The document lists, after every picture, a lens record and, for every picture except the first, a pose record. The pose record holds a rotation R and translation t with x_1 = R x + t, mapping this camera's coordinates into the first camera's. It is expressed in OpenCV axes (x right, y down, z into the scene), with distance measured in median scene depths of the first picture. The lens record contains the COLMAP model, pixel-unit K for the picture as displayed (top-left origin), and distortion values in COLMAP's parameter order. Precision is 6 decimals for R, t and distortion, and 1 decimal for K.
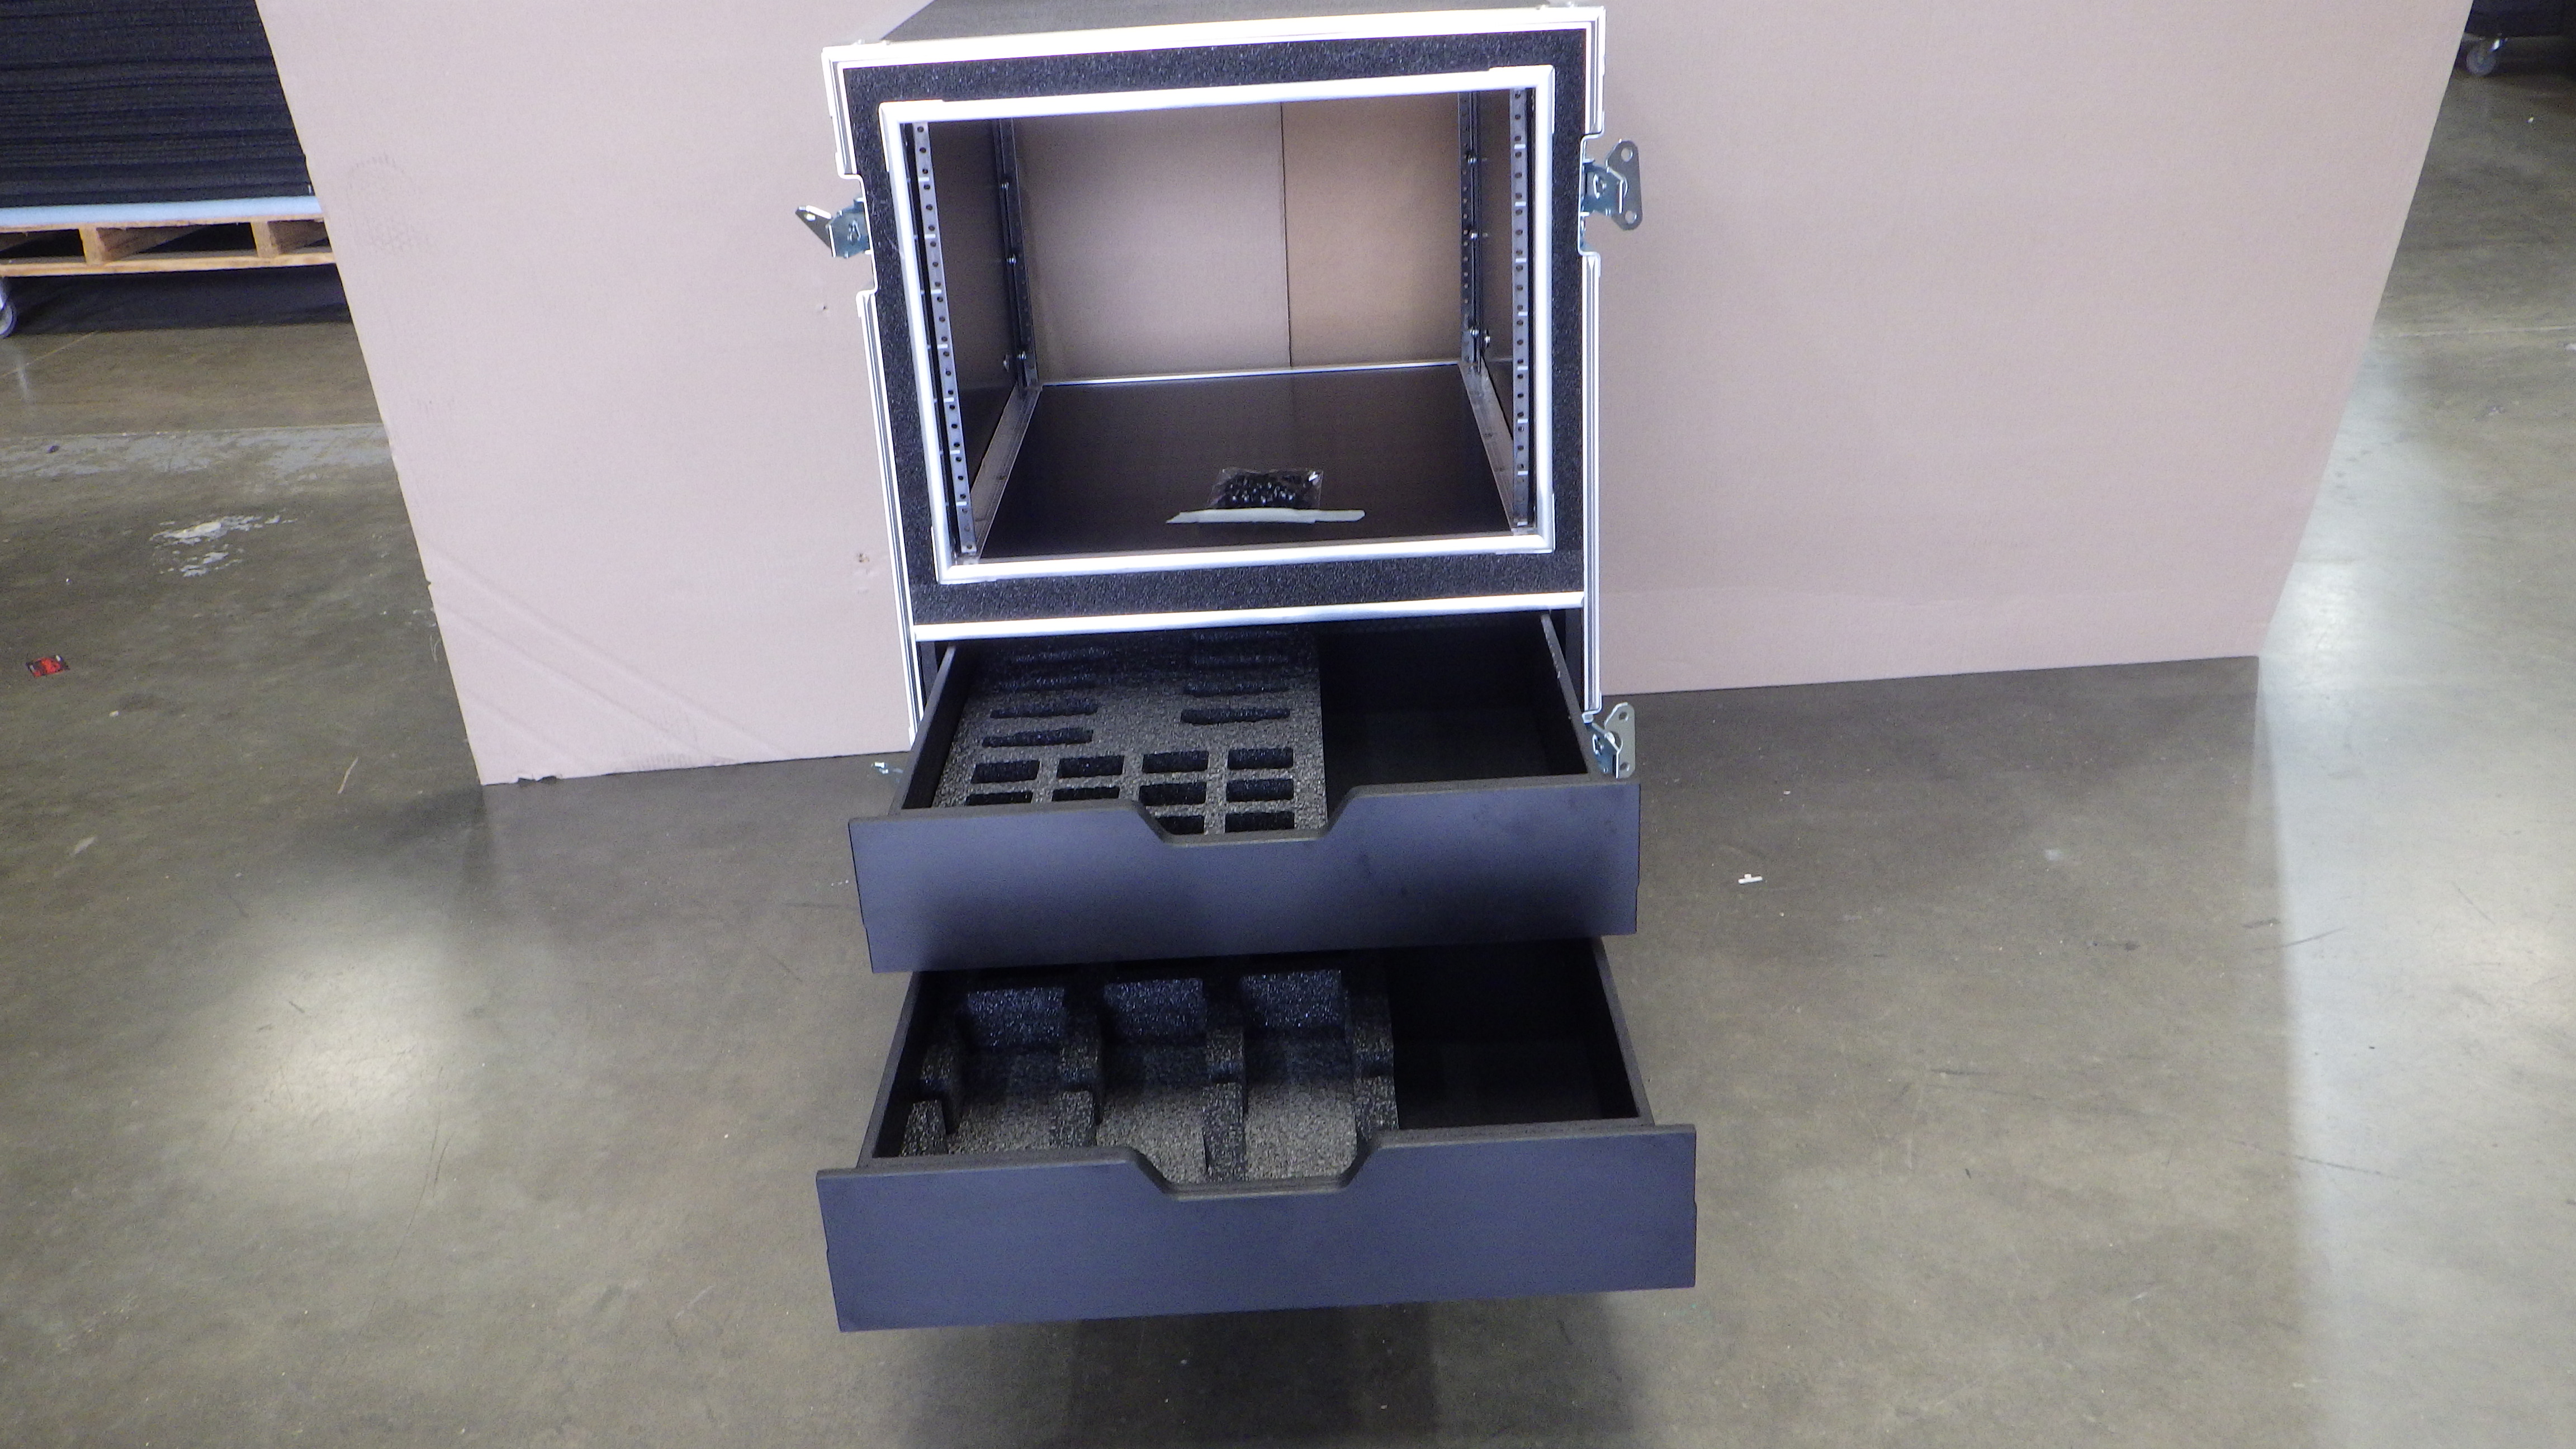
lens RADIAL K [[2114.6, 0, 1281.7], [0, 2114.6, 710.4], [0, 0, 1]] dist [-0.000975, -0.003205]
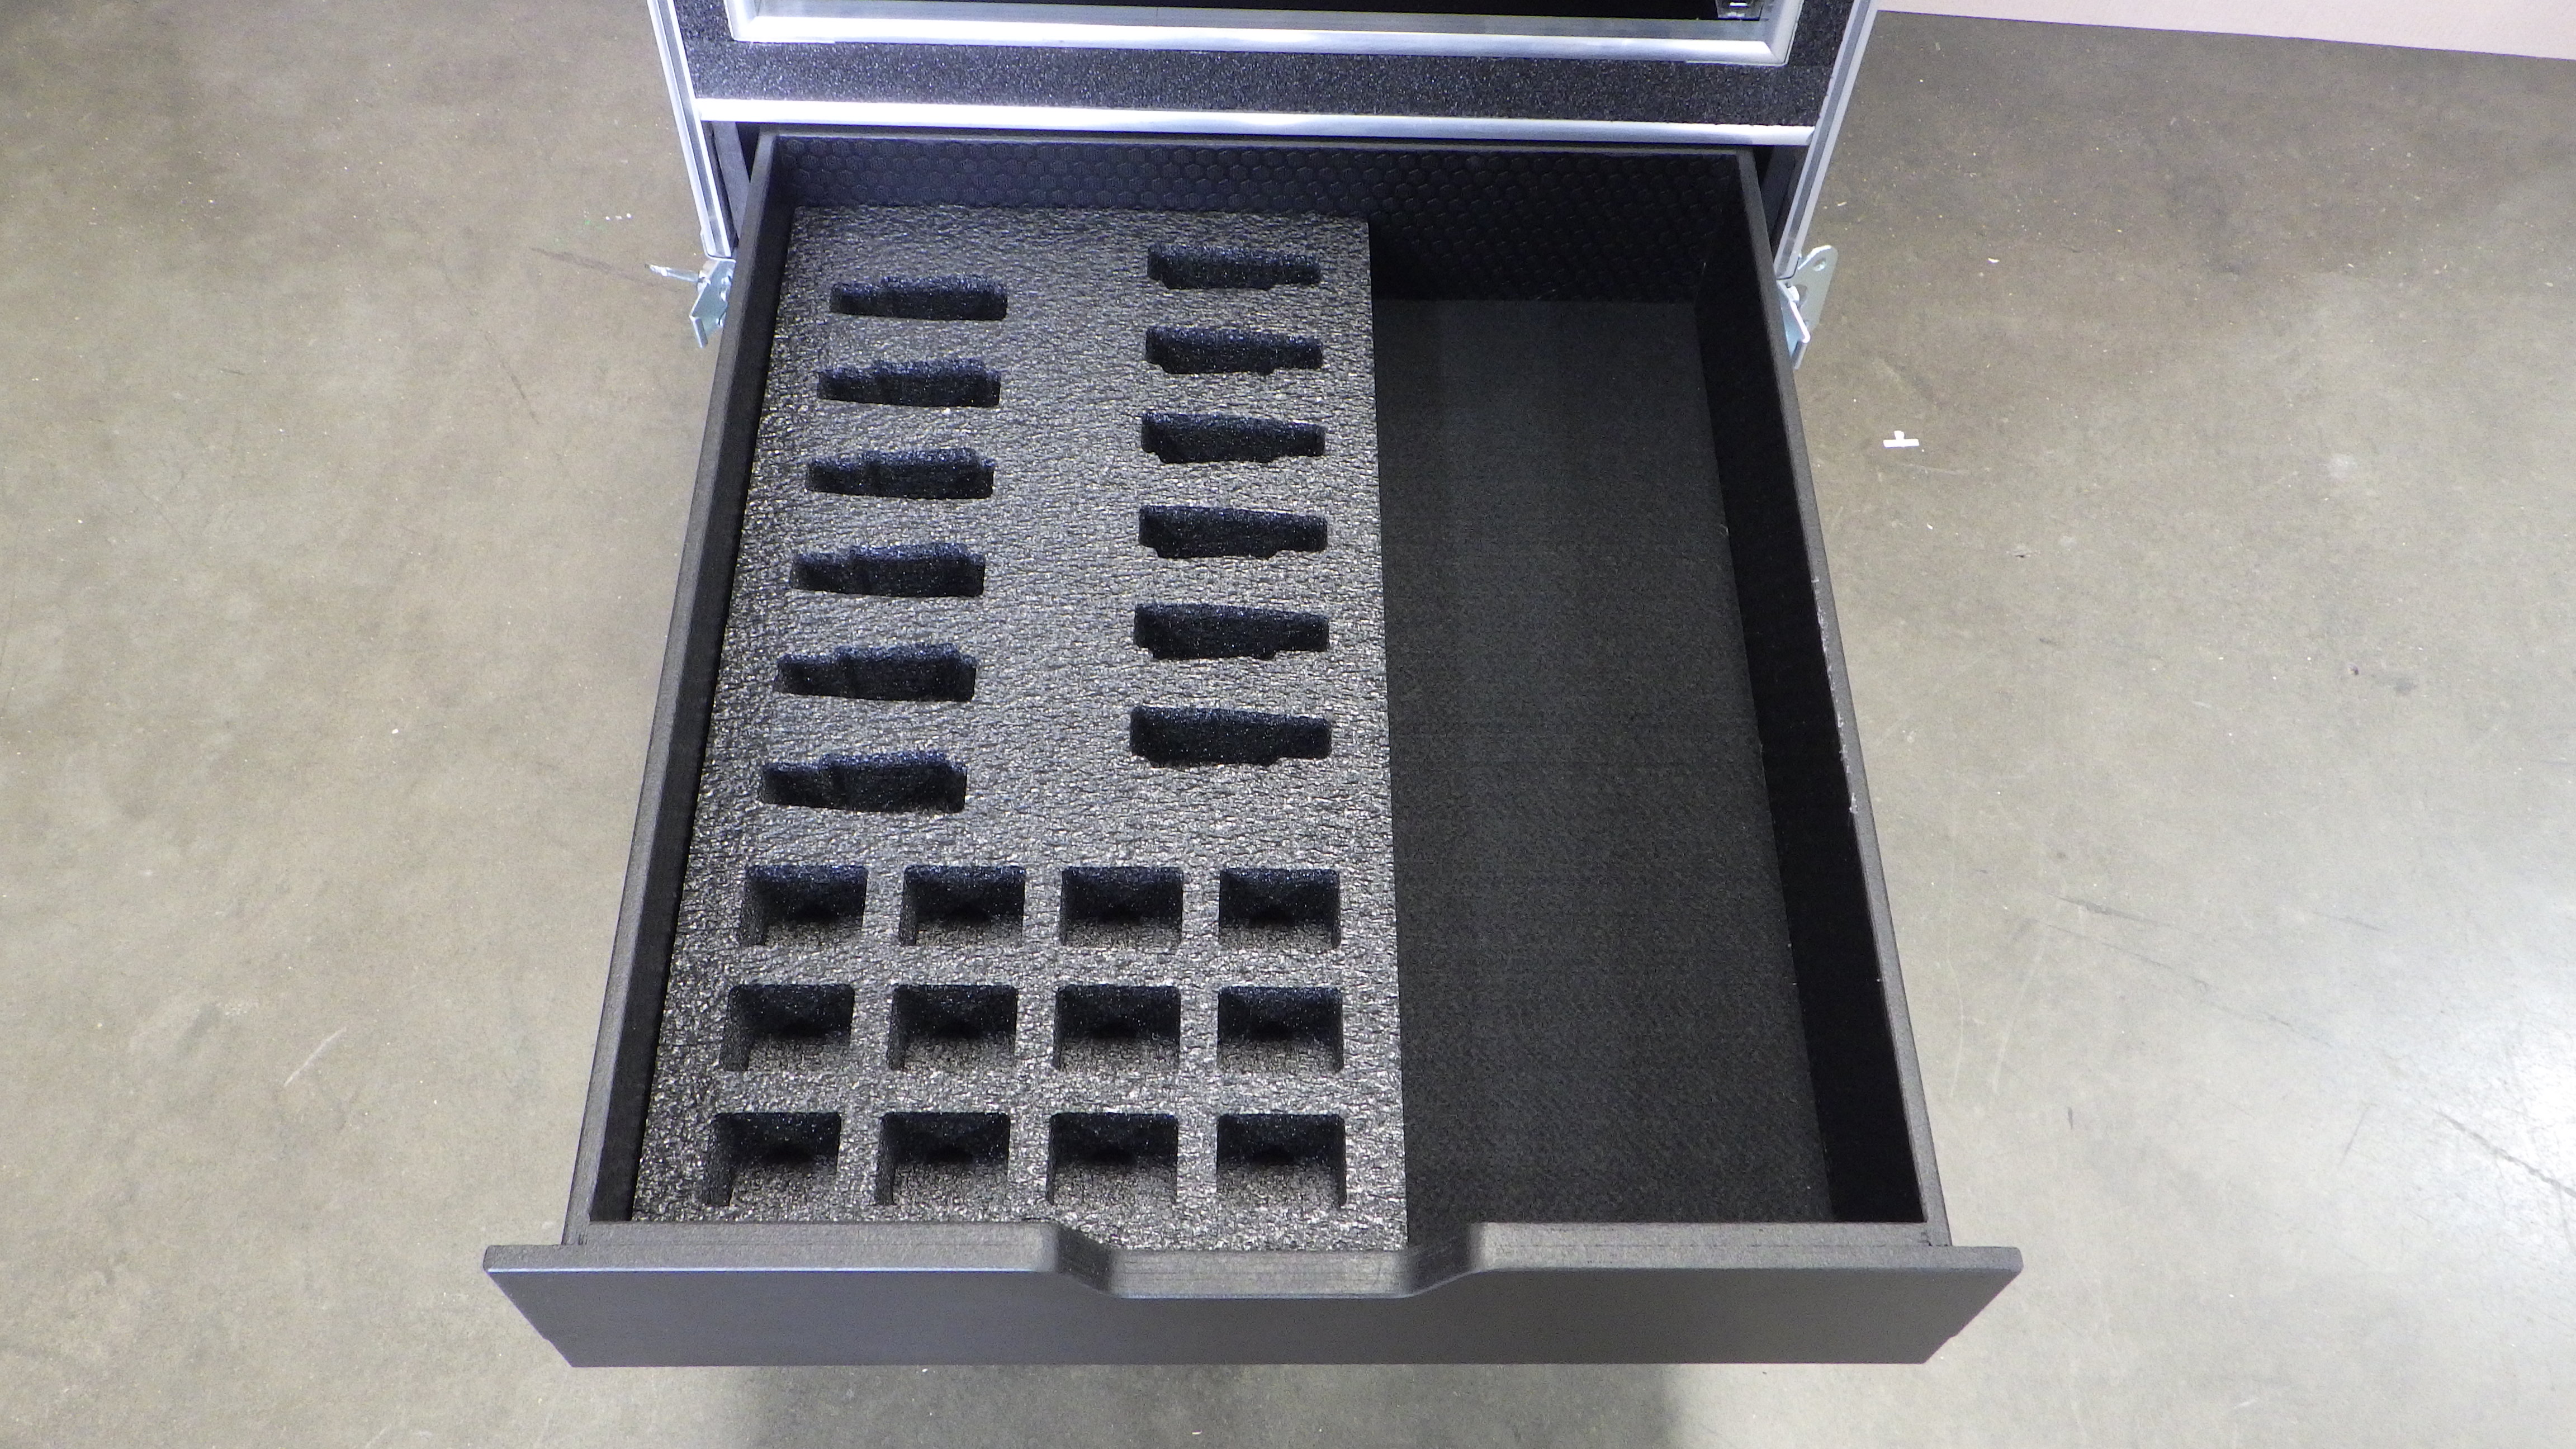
lens RADIAL K [[2106.1, 0, 1277.9], [0, 2106.1, 712.7], [0, 0, 1]] dist [-0.004215, 0.005558]
pose [[0.989816, 0.141527, 0.015302, 0.025521], [-0.126716, 0.827013, 0.547716, -0.252503], [0.064861, -0.544077, 0.836524, 0.451162]]
